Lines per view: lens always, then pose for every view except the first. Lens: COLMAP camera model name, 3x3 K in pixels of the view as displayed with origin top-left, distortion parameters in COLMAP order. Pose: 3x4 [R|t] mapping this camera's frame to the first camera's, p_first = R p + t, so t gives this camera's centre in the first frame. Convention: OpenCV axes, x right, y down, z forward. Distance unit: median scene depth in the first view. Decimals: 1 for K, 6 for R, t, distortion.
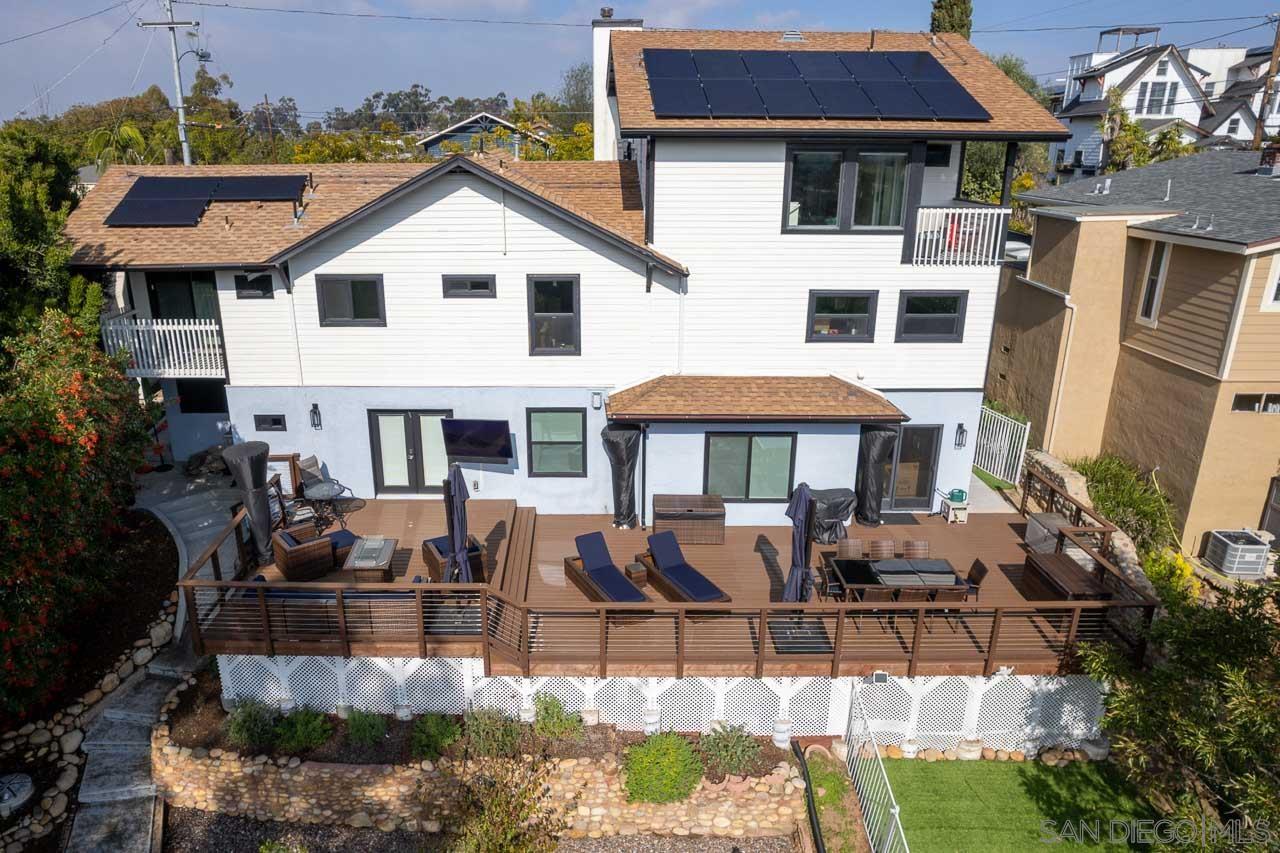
lens RADIAL K [[852.6, 0, 551.7], [0, 852.6, 427.6], [0, 0, 1]] dist [-0.073757, 0.048454]
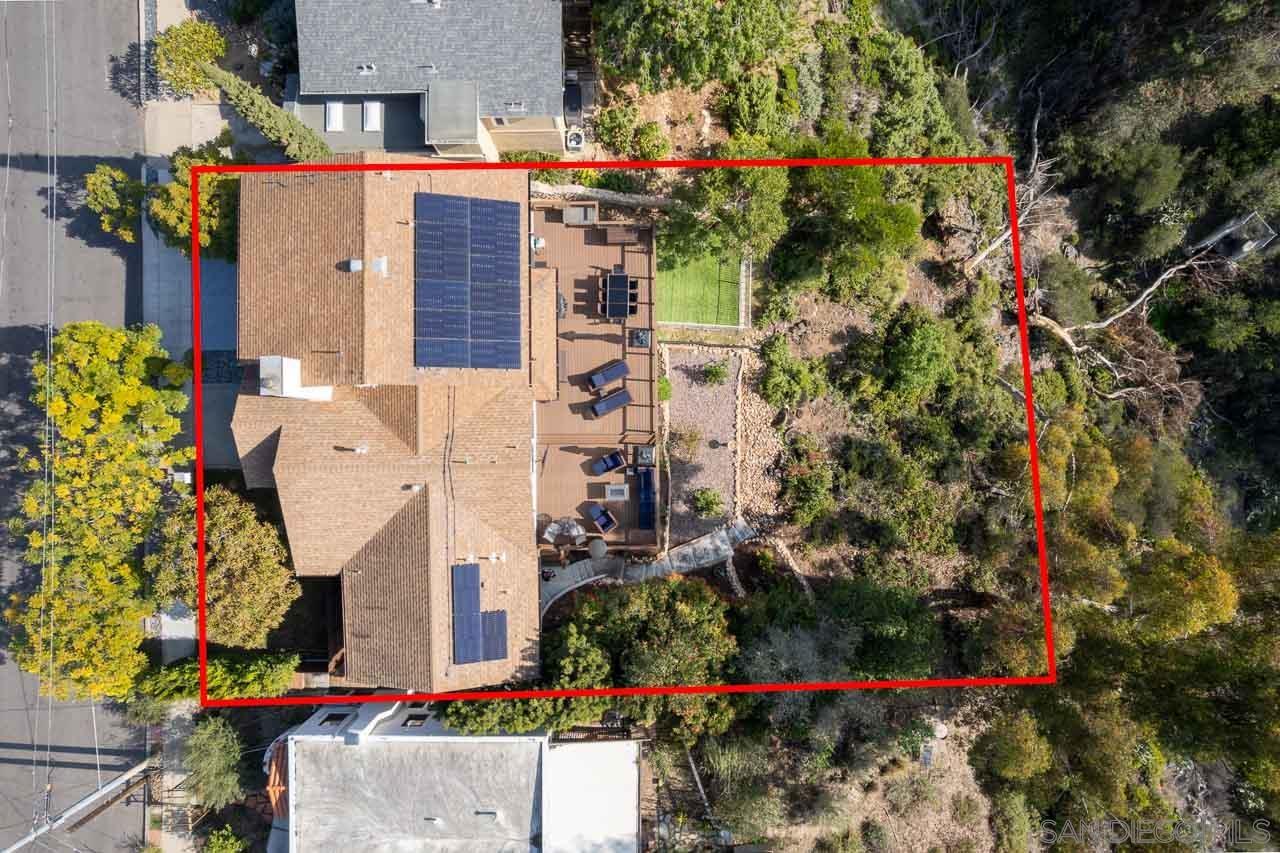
lens RADIAL K [[821.0, 0, 633.9], [0, 821.0, 422.6], [0, 0, 1]] dist [-0.074902, 0.065238]
pose [[-0.019028, -0.999649, 0.018442, -0.035504], [0.312804, 0.011567, 0.949747, -1.923141], [-0.949627, 0.023840, 0.312474, 0.127352]]
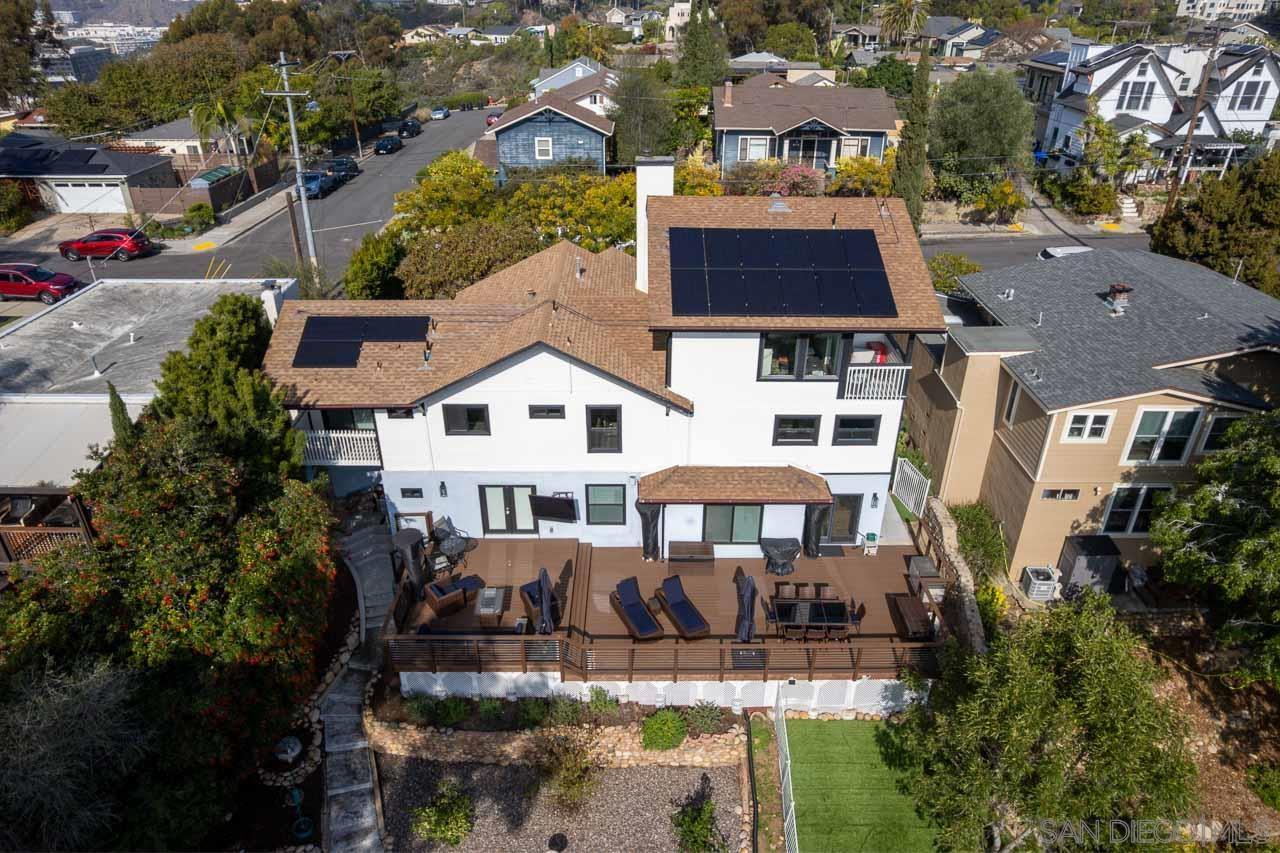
lens RADIAL K [[821.0, 0, 633.9], [0, 821.0, 422.6], [0, 0, 1]] dist [-0.074902, 0.065238]
pose [[0.999511, 0.002601, 0.031154, 0.010870], [-0.008195, 0.983481, 0.180826, -0.402746], [-0.030169, -0.180993, 0.983022, -0.409478]]
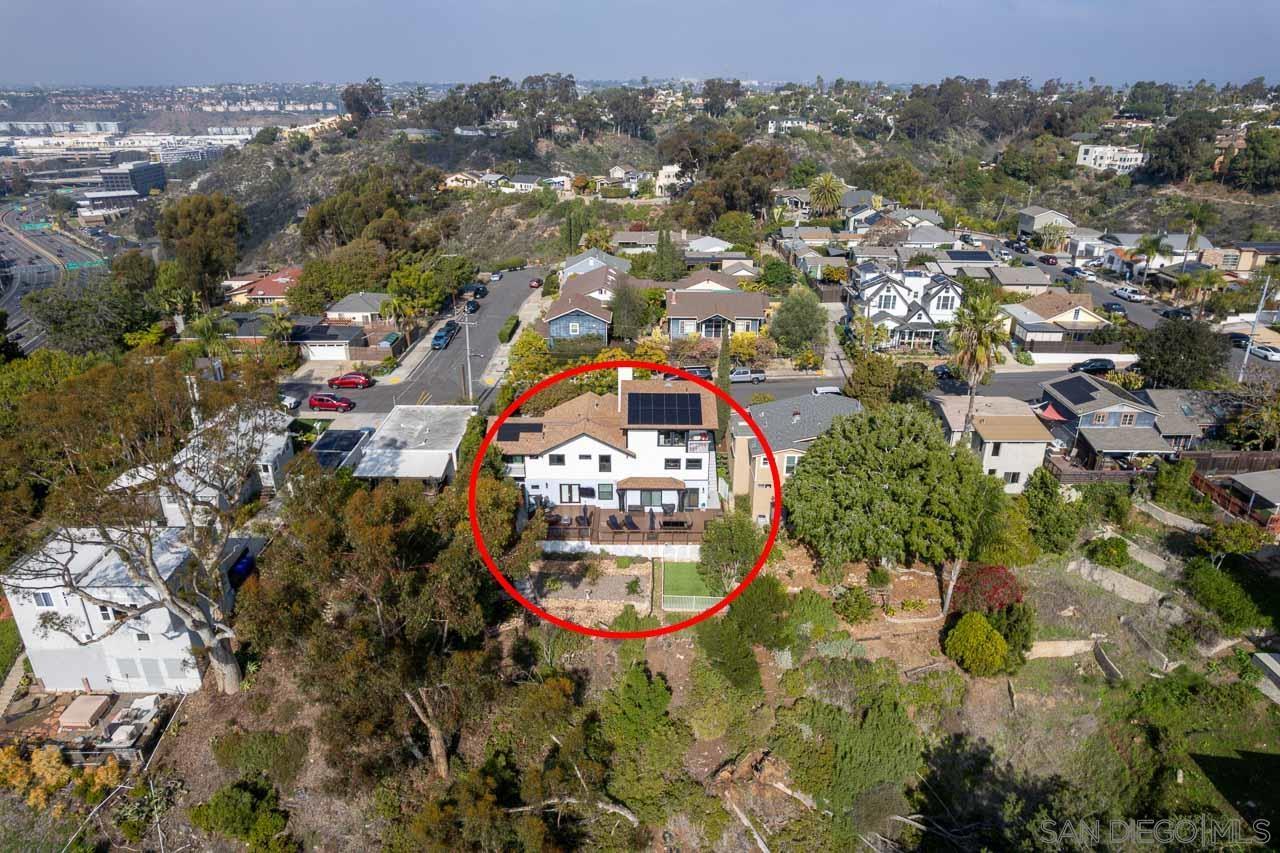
lens RADIAL K [[821.0, 0, 633.9], [0, 821.0, 422.6], [0, 0, 1]] dist [-0.074902, 0.065238]
pose [[0.999603, 0.008193, 0.026961, 0.035991], [-0.010232, 0.997026, 0.076377, -0.647321], [-0.026255, -0.076623, 0.996714, -3.056971]]
